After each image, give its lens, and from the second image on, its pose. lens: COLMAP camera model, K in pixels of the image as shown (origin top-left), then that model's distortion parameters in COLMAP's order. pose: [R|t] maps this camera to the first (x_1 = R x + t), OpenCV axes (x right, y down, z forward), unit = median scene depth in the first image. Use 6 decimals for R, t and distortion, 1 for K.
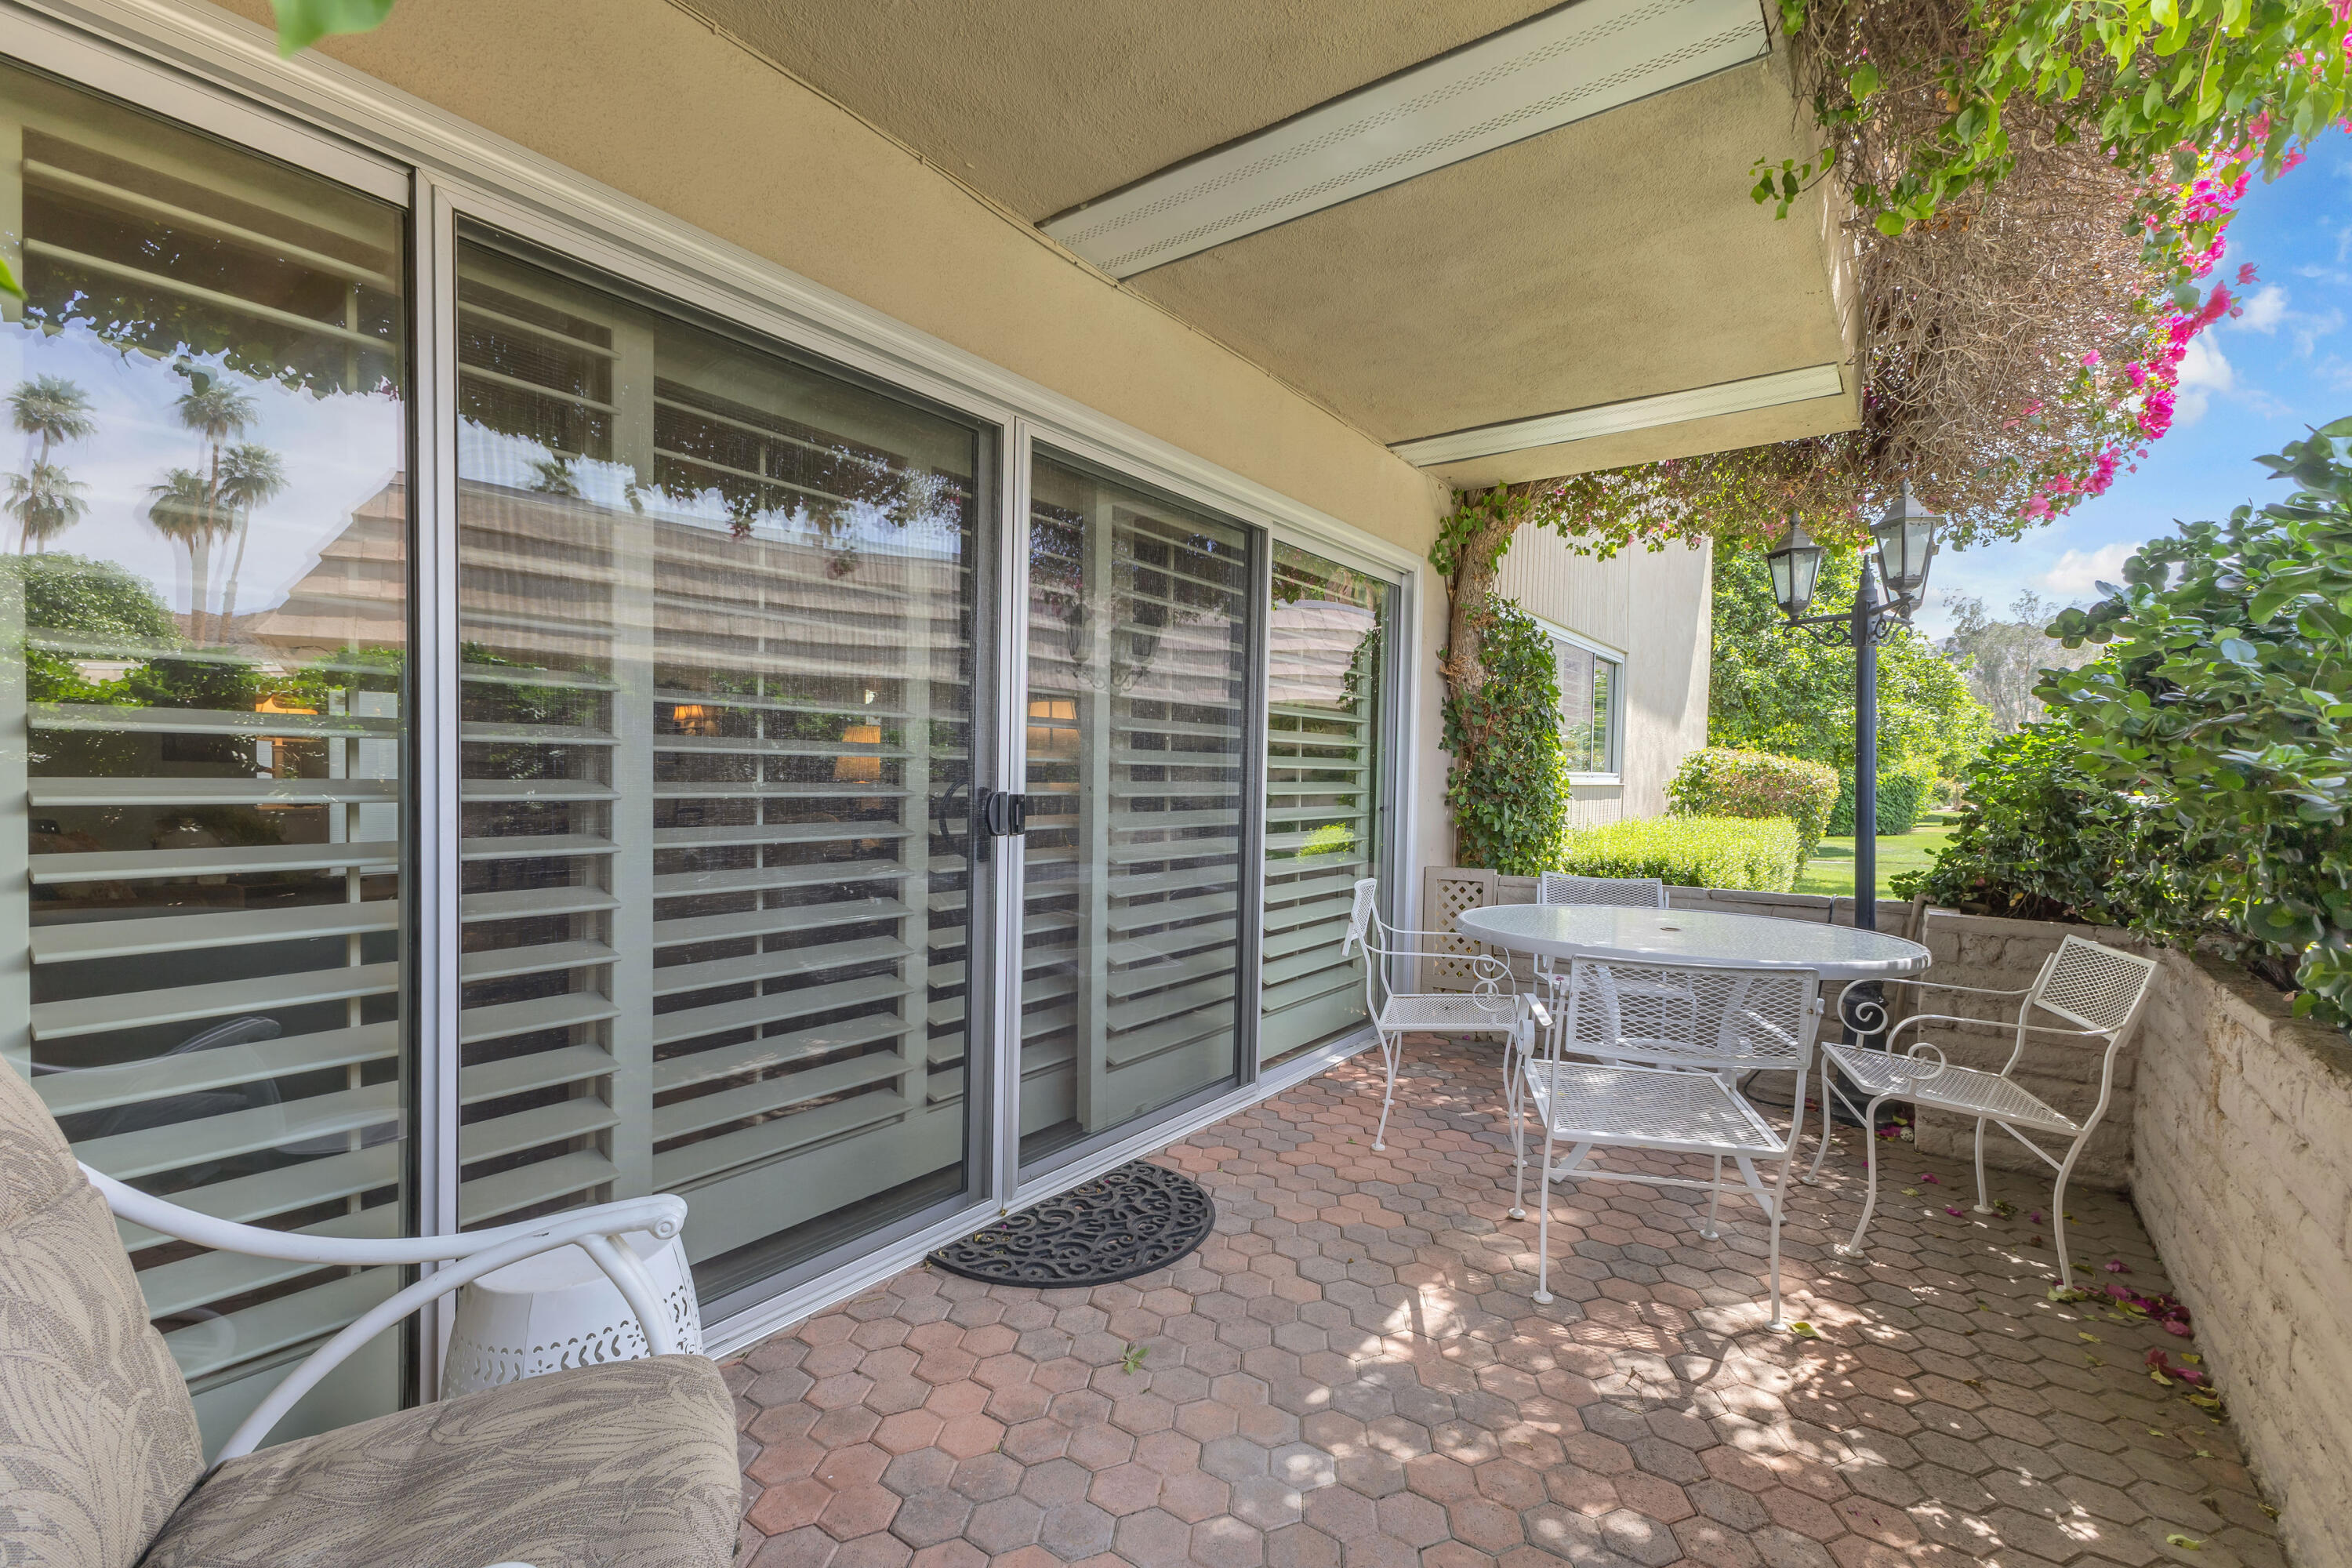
lens RADIAL K [[1028.0, 0, 1182.5], [0, 1028.0, 761.1], [0, 0, 1]] dist [0.014499, -0.001007]
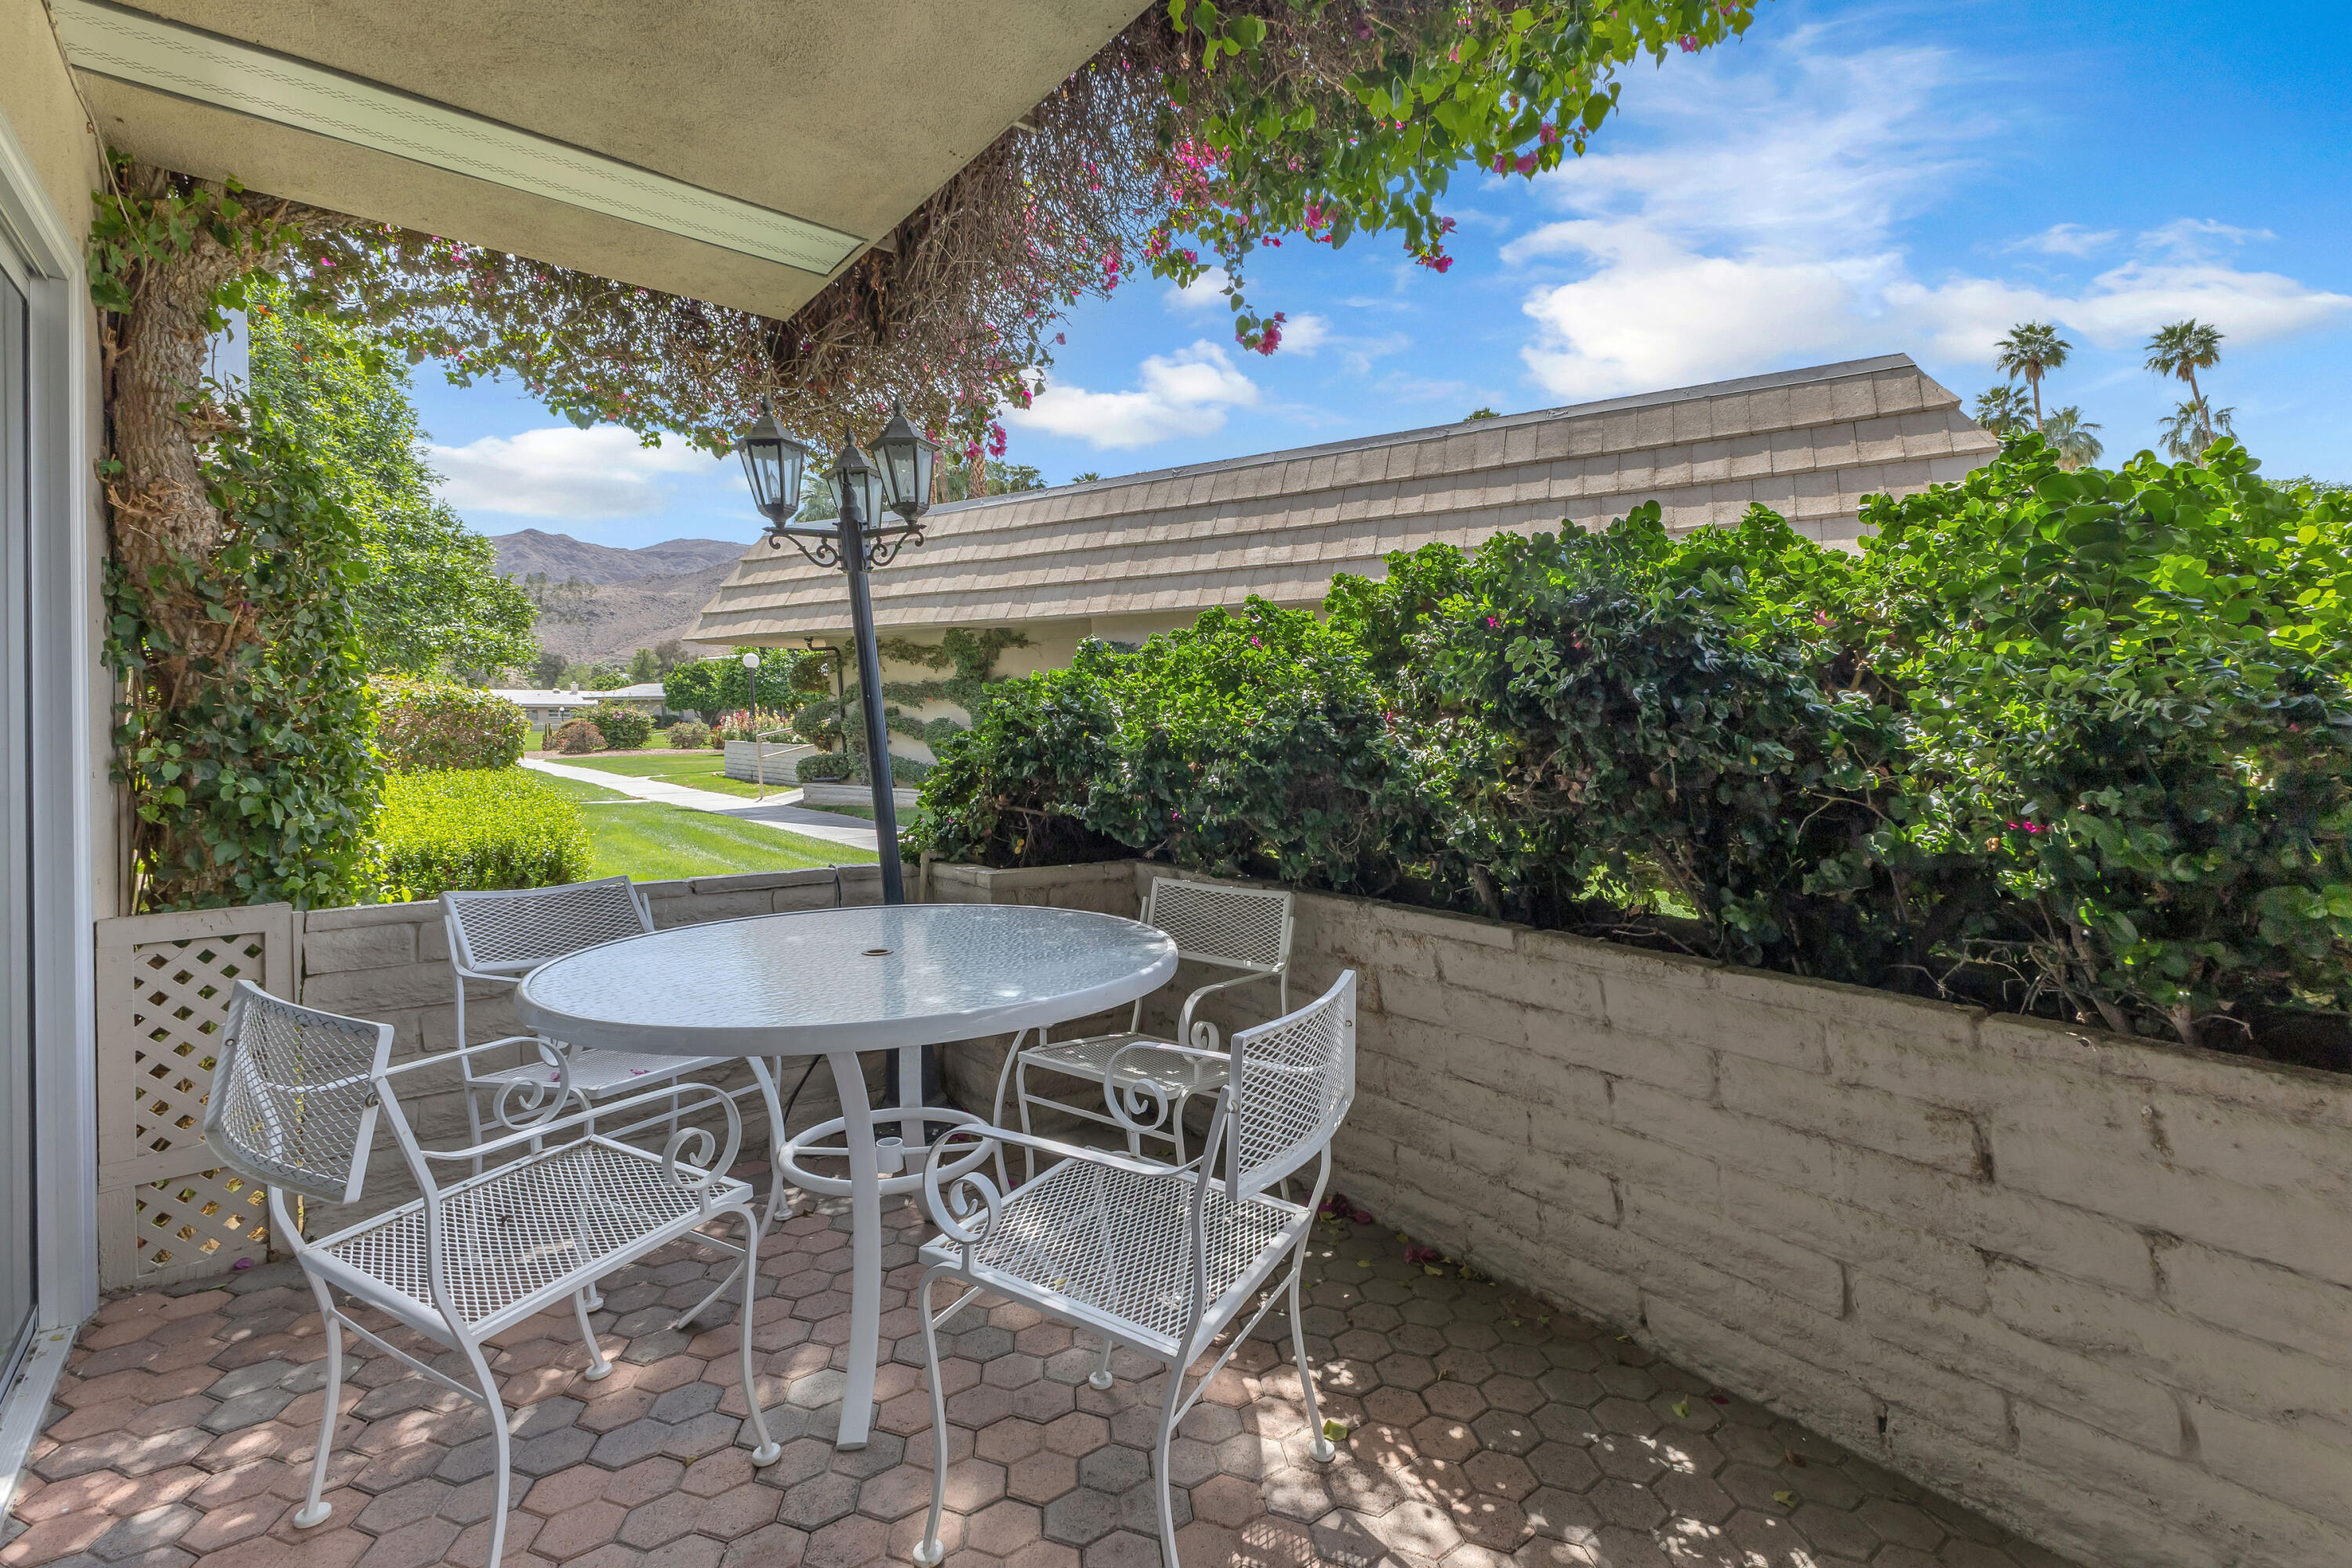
lens RADIAL K [[1083.8, 0, 1176.1], [0, 1083.8, 648.9], [0, 0, 1]] dist [0.009705, -0.000453]
pose [[0.241278, 0.055007, 0.968896, -0.190450], [-0.020827, 0.998456, -0.051499, -0.005889], [-0.970233, -0.007754, 0.242051, 0.630672]]
